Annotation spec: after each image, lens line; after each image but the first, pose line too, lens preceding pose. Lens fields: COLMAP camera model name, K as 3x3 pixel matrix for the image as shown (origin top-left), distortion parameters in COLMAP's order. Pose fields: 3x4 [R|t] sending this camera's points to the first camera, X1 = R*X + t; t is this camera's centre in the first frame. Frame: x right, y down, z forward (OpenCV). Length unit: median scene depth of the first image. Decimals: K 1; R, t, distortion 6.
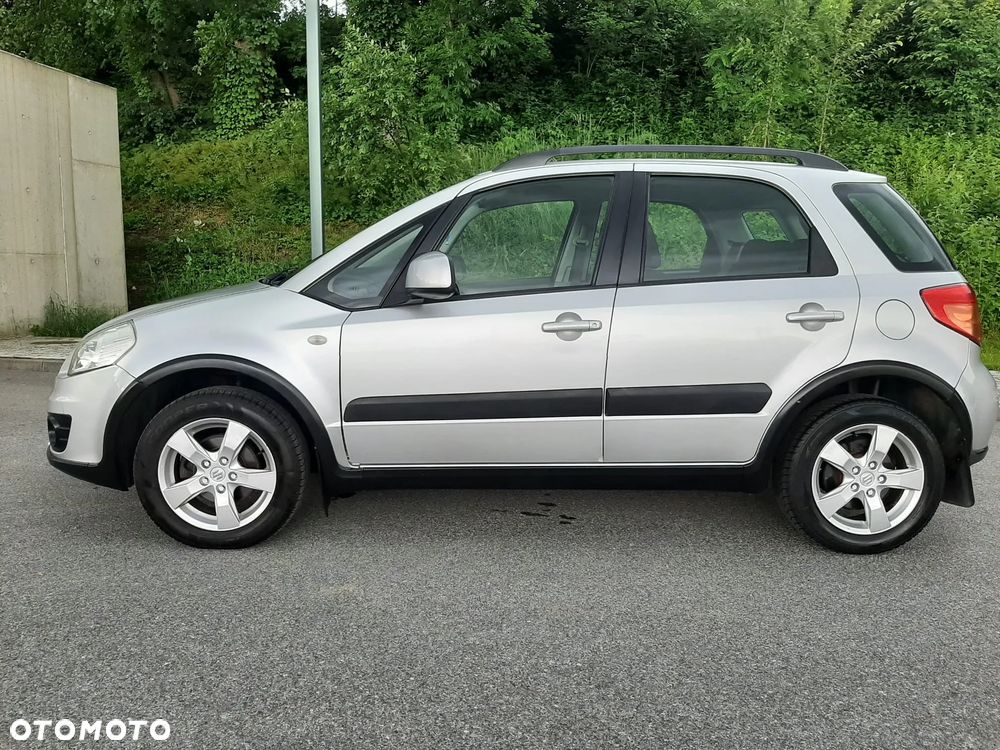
lens RADIAL K [[777.1, 0, 516.9], [0, 777.1, 368.3], [0, 0, 1]] dist [0.034123, -0.075961]
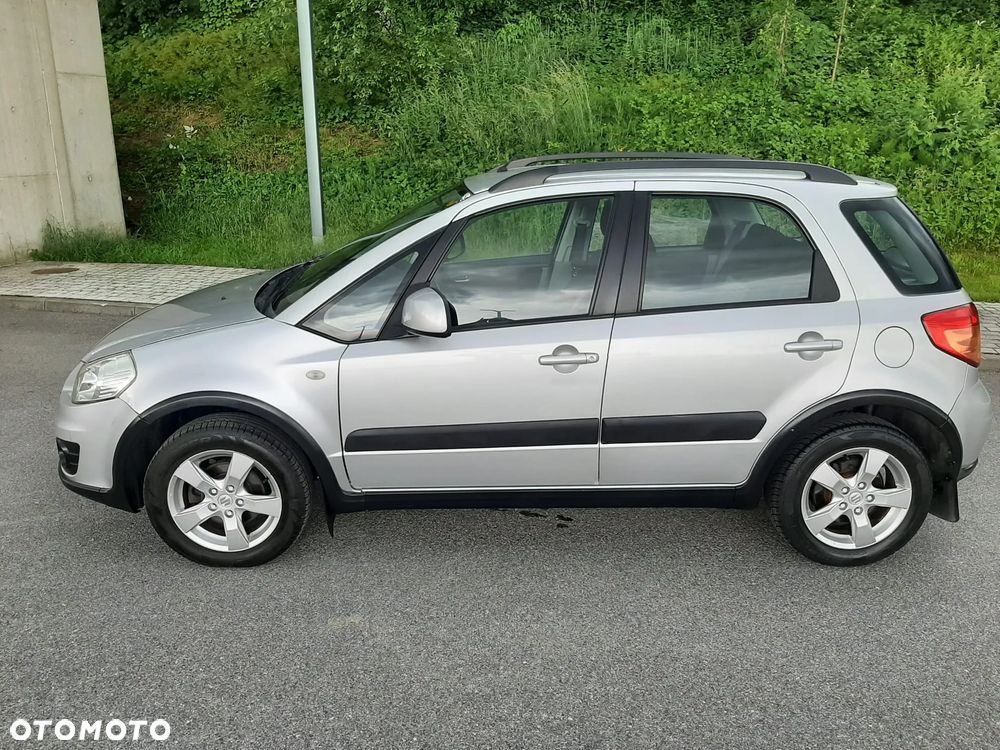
lens RADIAL K [[777.1, 0, 515.3], [0, 777.1, 360.4], [0, 0, 1]] dist [0.034123, -0.075961]
pose [[0.999964, -0.001003, -0.008410, 0.009676], [0.002295, 0.987893, 0.155117, -0.199655], [0.008152, -0.155131, 0.987860, 0.009762]]
